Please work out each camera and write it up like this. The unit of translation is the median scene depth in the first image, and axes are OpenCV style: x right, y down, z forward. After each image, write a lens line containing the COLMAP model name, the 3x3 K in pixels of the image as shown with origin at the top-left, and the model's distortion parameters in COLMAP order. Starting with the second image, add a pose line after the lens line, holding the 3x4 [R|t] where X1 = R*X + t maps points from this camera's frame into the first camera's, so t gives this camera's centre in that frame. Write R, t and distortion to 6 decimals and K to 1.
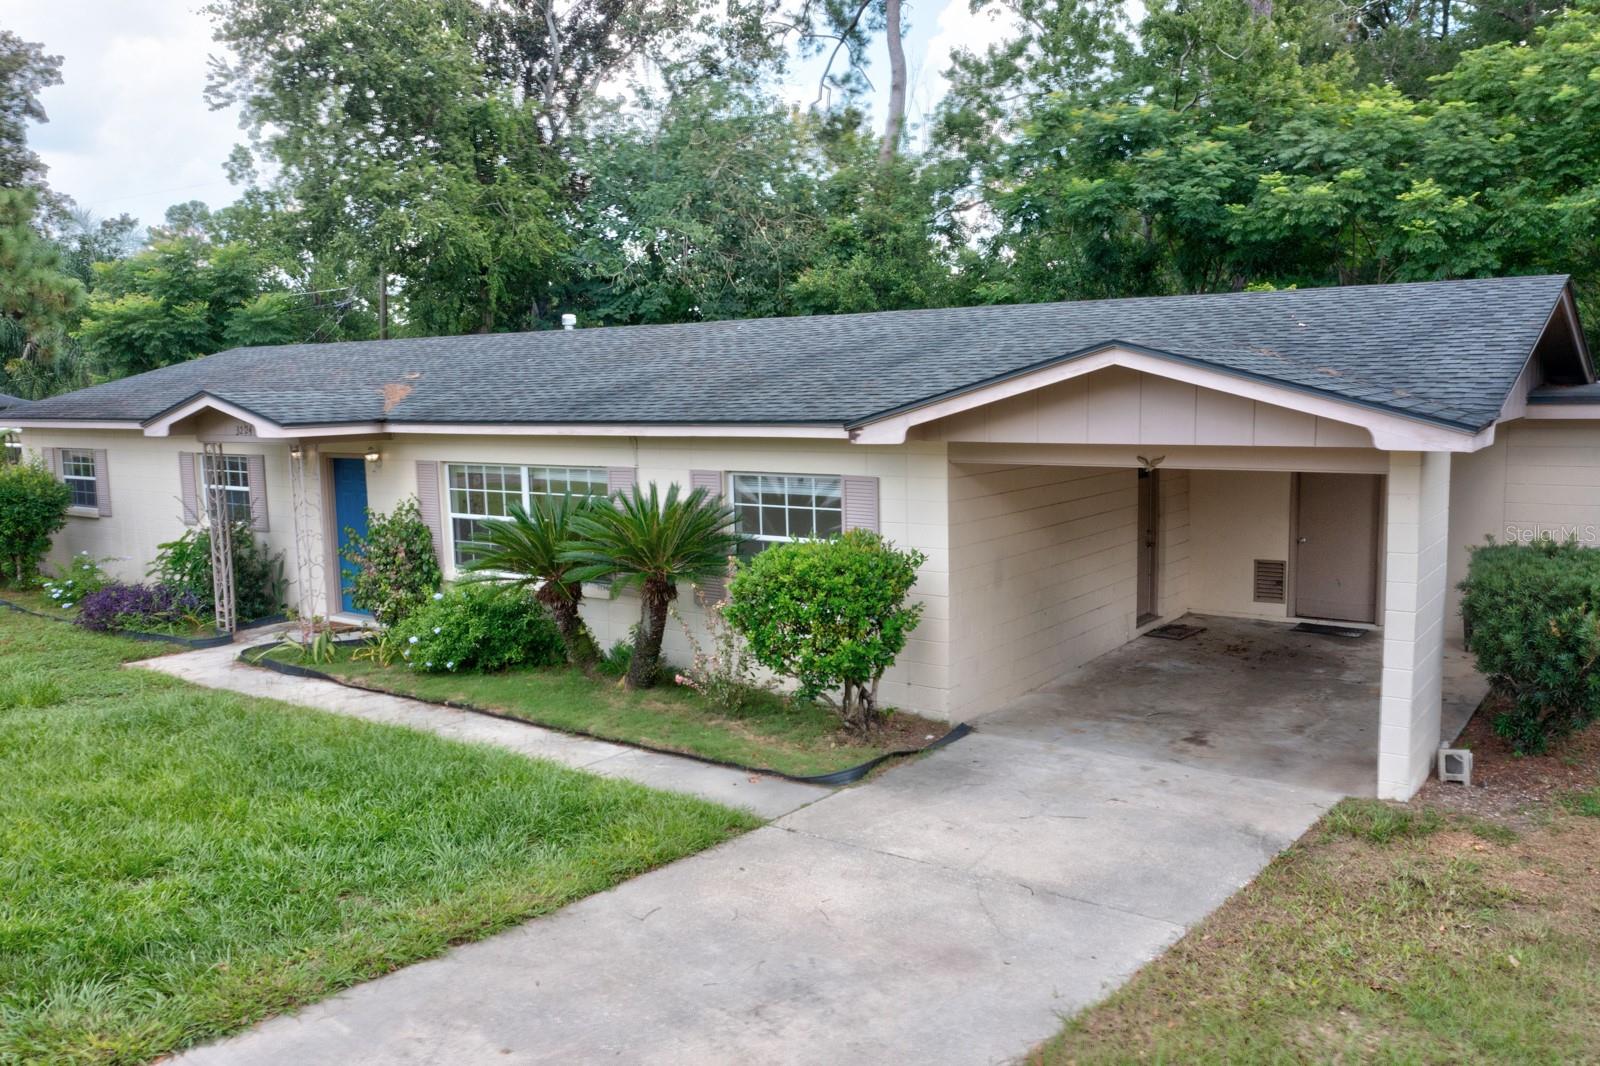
lens RADIAL K [[1261.1, 0, 800.0], [0, 1261.1, 533.0], [0, 0, 1]] dist [-0.017504, -0.000529]
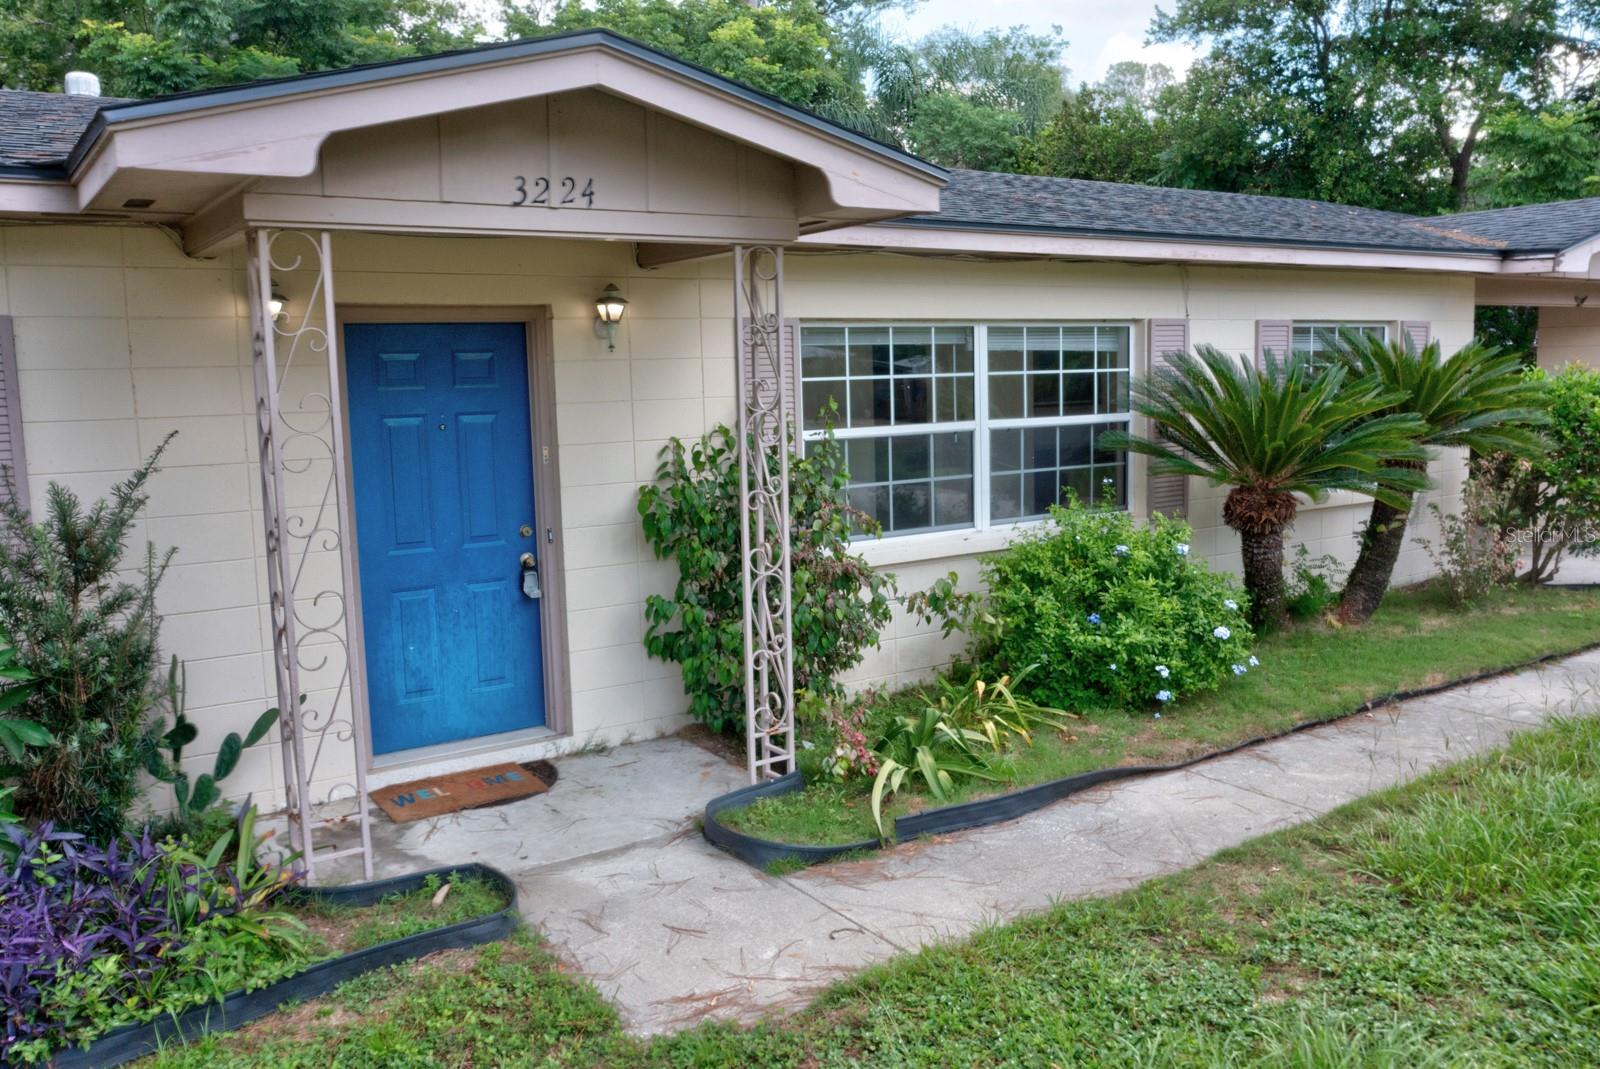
lens RADIAL K [[1286.6, 0, 789.3], [0, 1286.6, 531.6], [0, 0, 1]] dist [-0.011743, 0.003109]
pose [[0.349218, -0.104916, 0.931149, -0.588133], [0.129560, 0.989574, 0.062909, -0.008088], [-0.928041, 0.098670, 0.359170, 0.673104]]
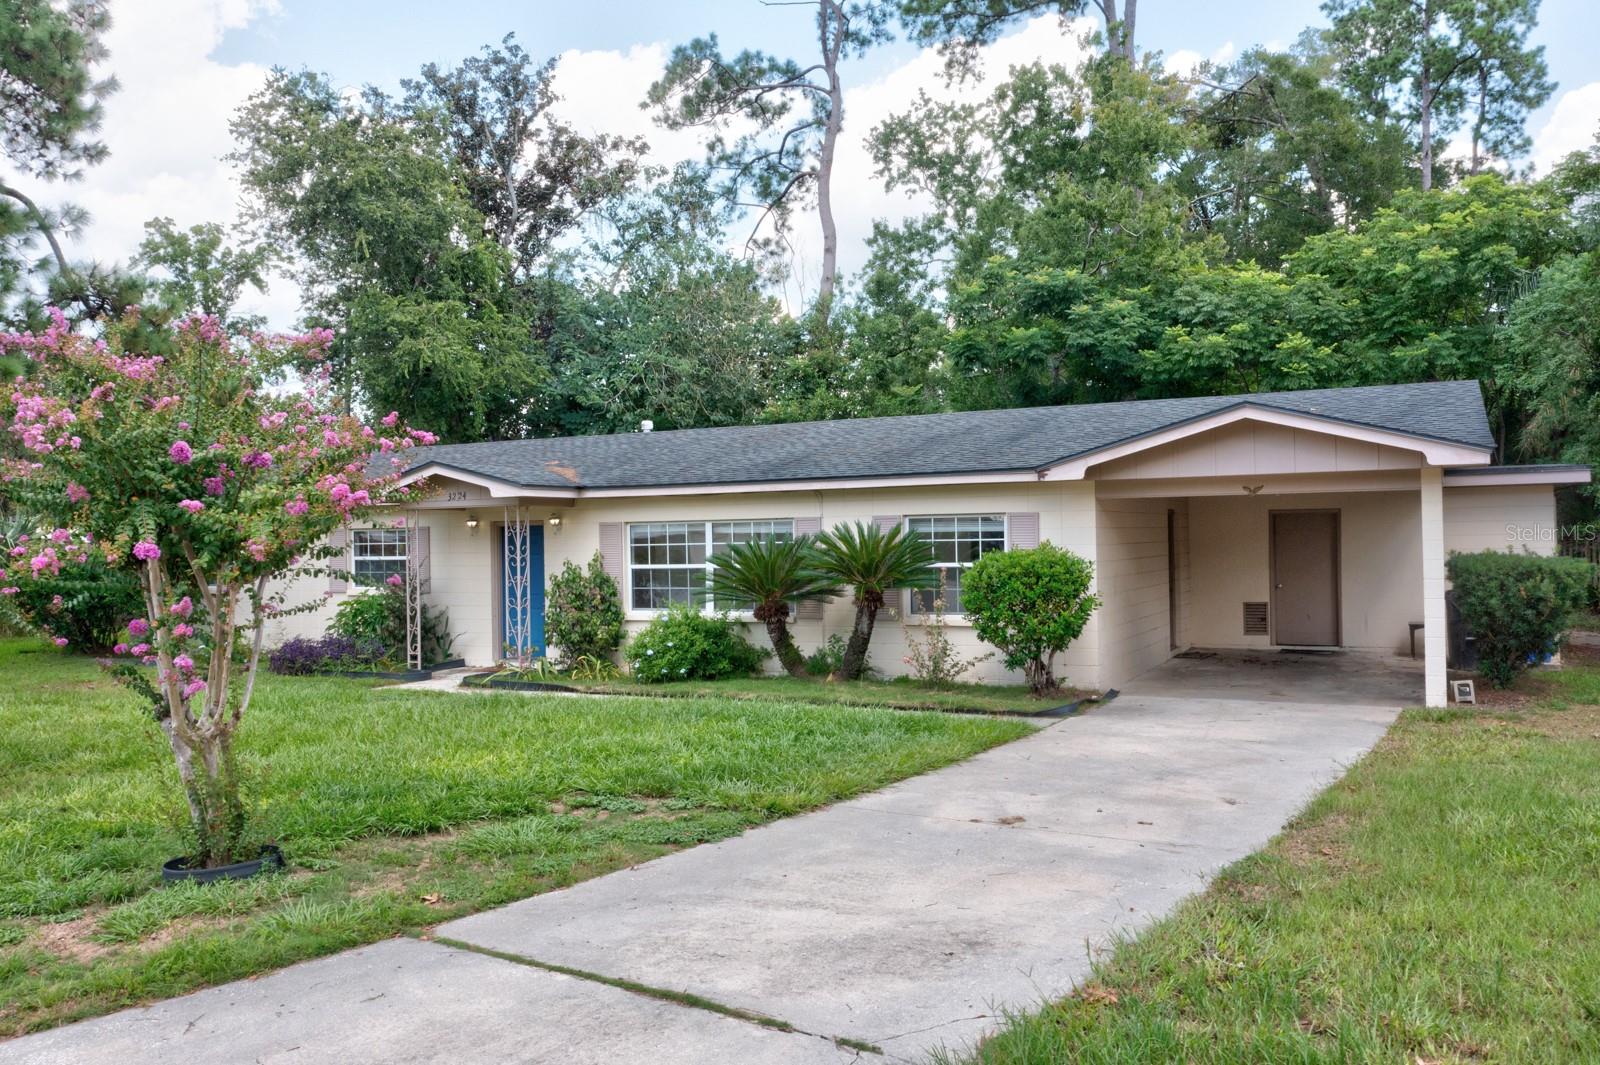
lens RADIAL K [[1265.6, 0, 797.8], [0, 1265.6, 531.5], [0, 0, 1]] dist [-0.018060, -0.000267]
pose [[0.988166, 0.002754, 0.153363, -0.245806], [0.016818, 0.991866, -0.126173, 0.087735], [-0.152463, 0.127259, 0.980082, -0.182771]]
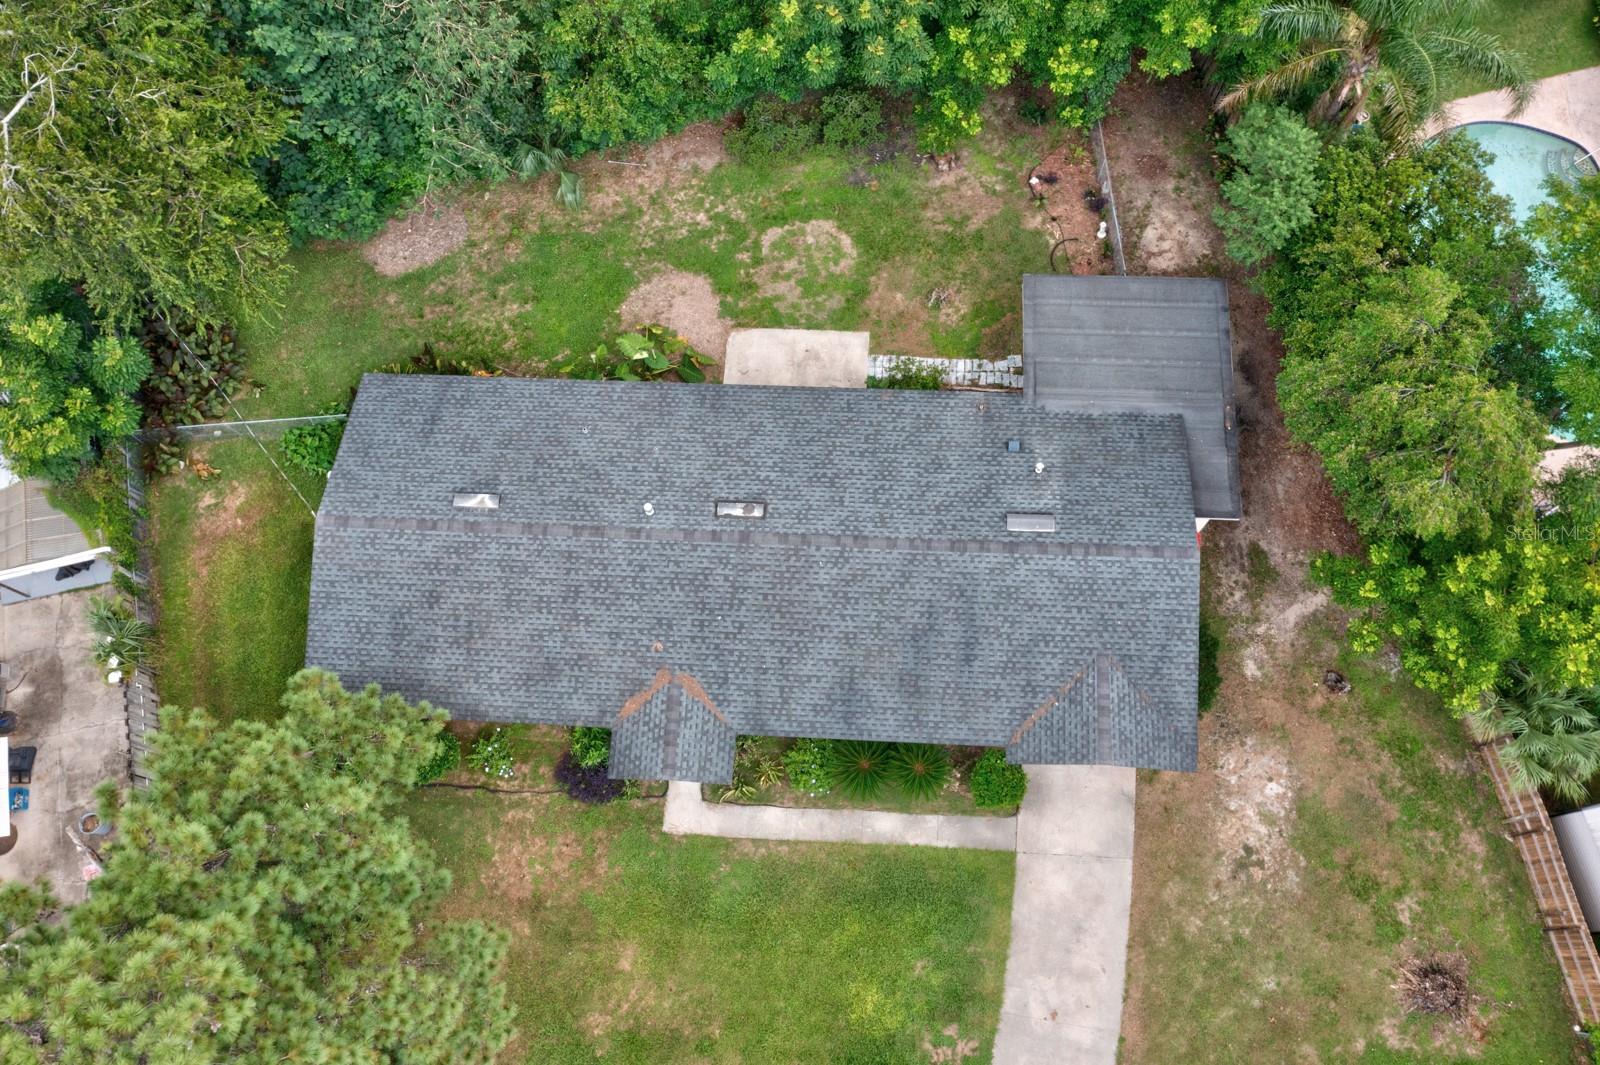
lens RADIAL K [[1257.8, 0, 796.7], [0, 1257.8, 526.5], [0, 0, 1]] dist [-0.017463, 0.000557]
pose [[0.839045, -0.520956, 0.156870, -0.312882], [0.090489, 0.417938, 0.903958, -1.722157], [-0.536484, -0.744266, 0.397810, 0.277405]]
